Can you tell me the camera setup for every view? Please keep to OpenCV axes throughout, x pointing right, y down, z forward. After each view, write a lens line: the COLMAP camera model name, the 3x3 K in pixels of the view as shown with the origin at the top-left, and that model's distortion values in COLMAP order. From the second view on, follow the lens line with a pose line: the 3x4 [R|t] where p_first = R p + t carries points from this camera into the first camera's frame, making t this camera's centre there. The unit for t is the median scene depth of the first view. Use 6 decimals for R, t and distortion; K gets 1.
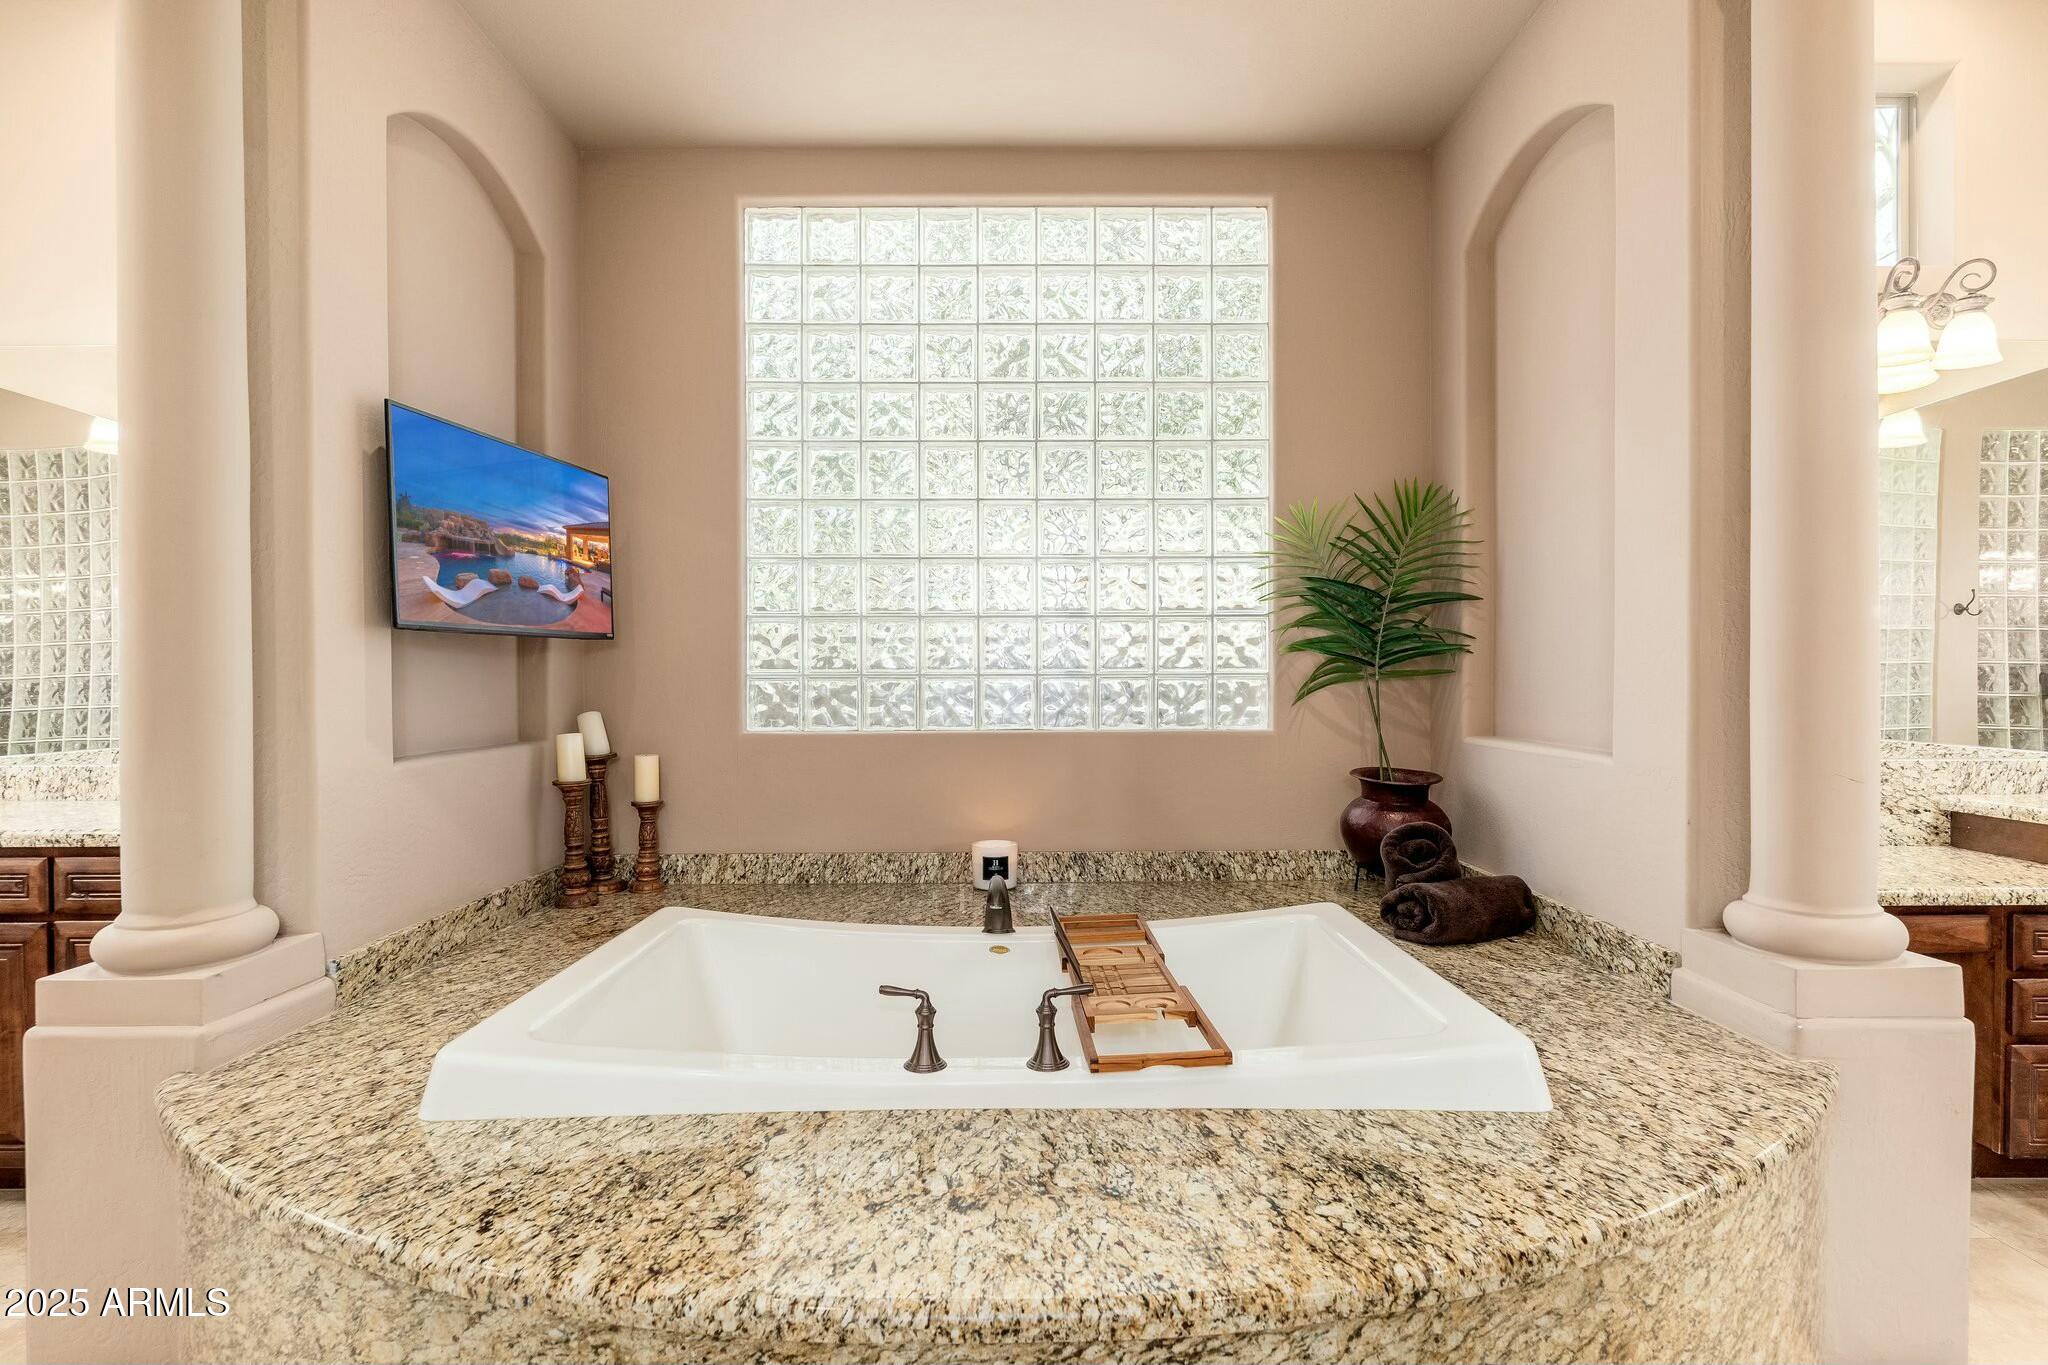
lens RADIAL K [[962.7, 0, 1024.0], [0, 962.7, 682.5], [0, 0, 1]] dist [-0.001044, -0.000302]
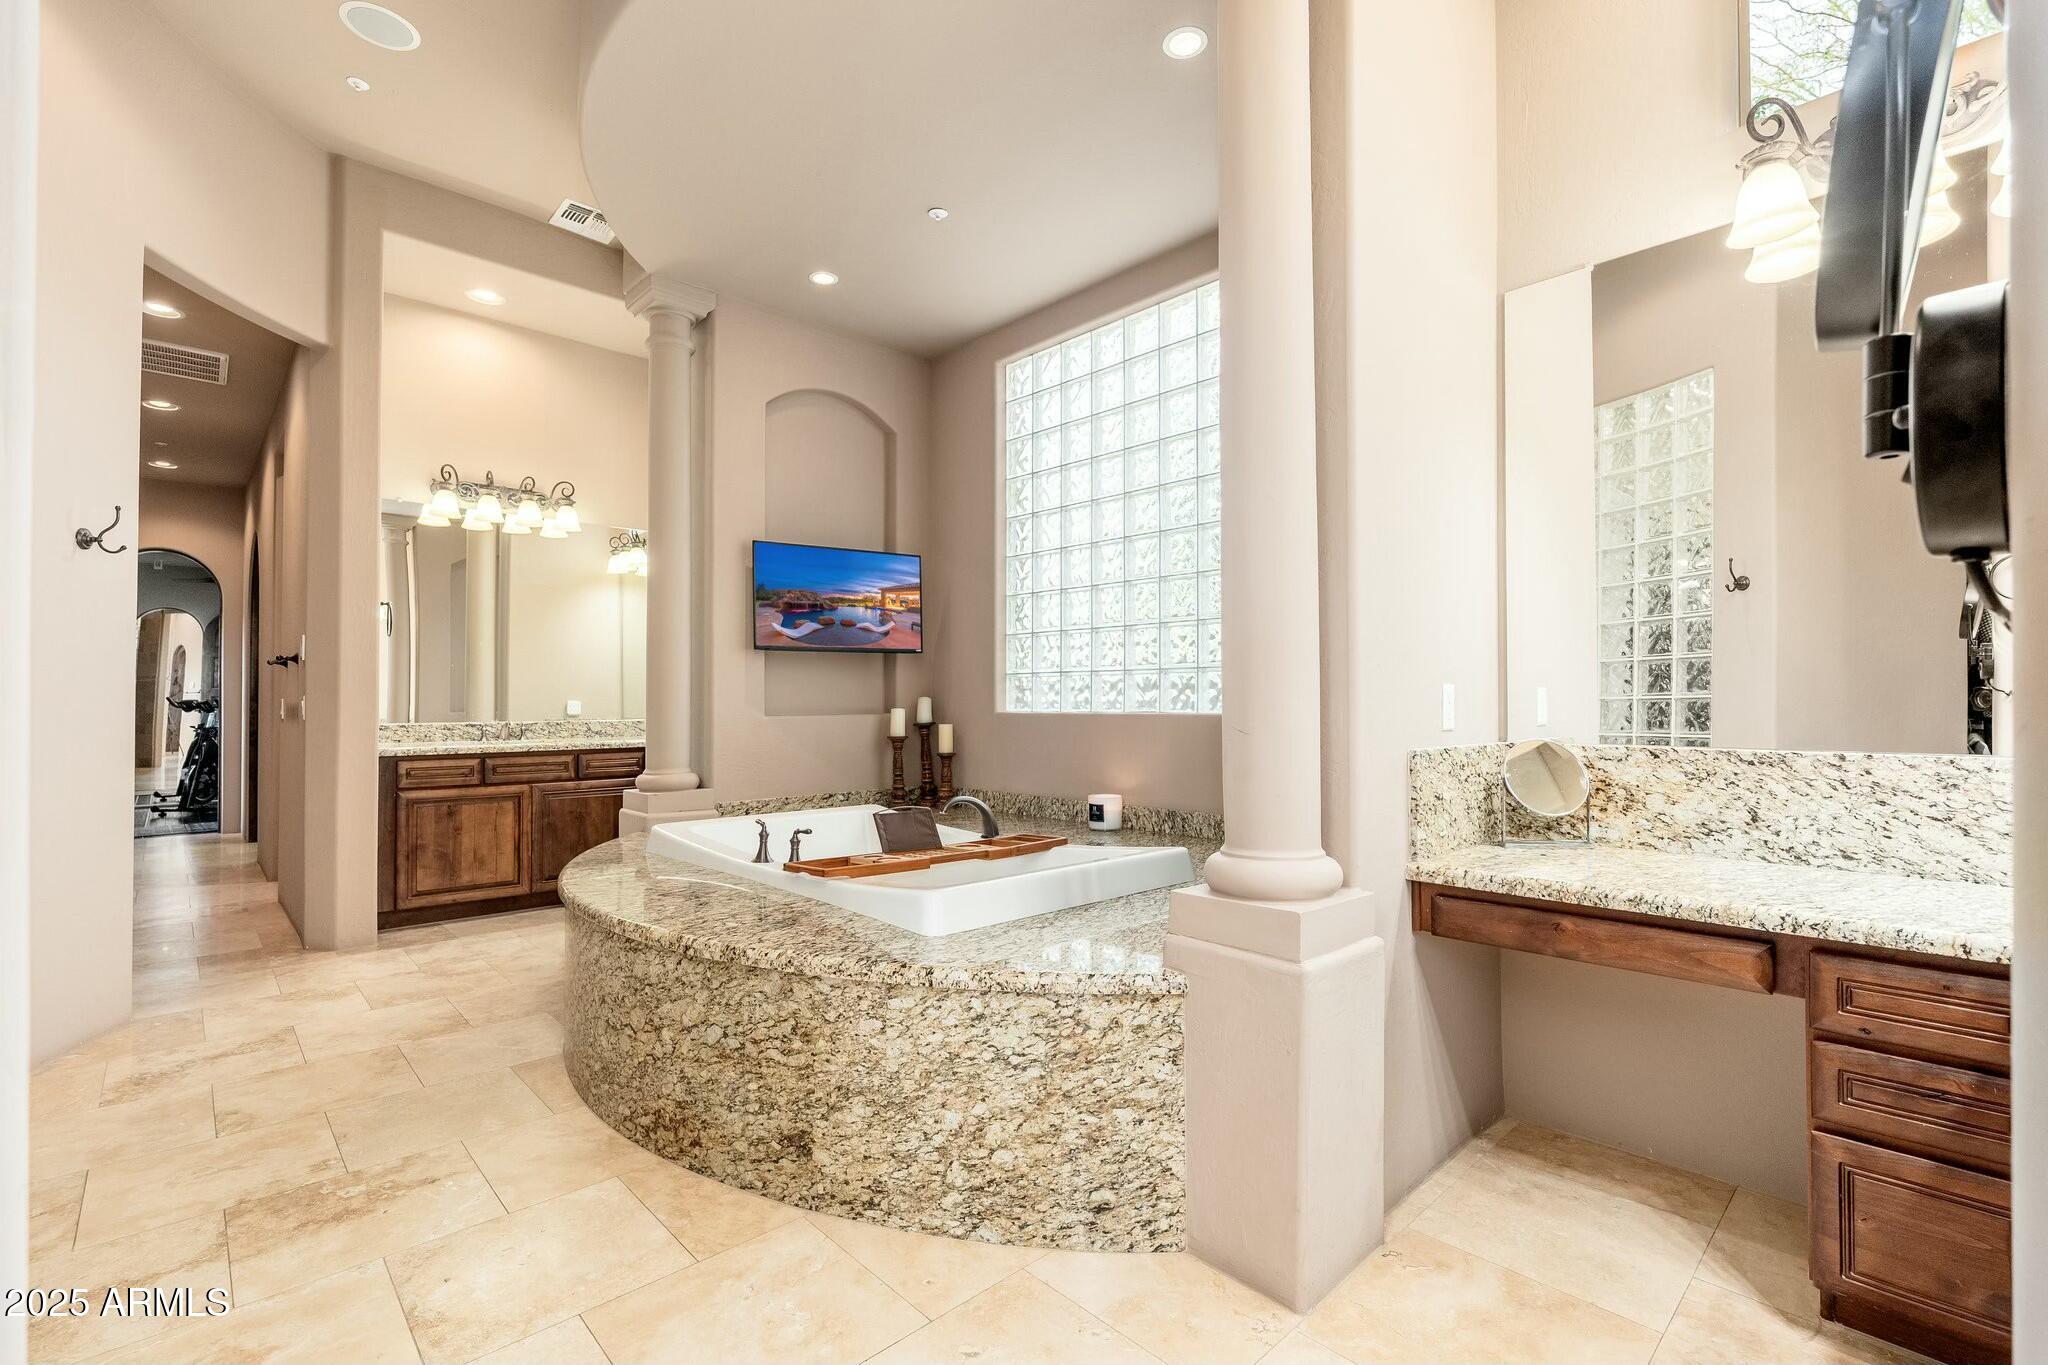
lens RADIAL K [[923.3, 0, 1061.6], [0, 923.3, 674.7], [0, 0, 1]] dist [0.000821, -0.000139]
pose [[0.694846, -0.020420, -0.718869, 0.980933], [-0.002134, 0.999534, -0.030455, 0.045361], [0.719156, 0.022696, 0.694478, 0.077647]]
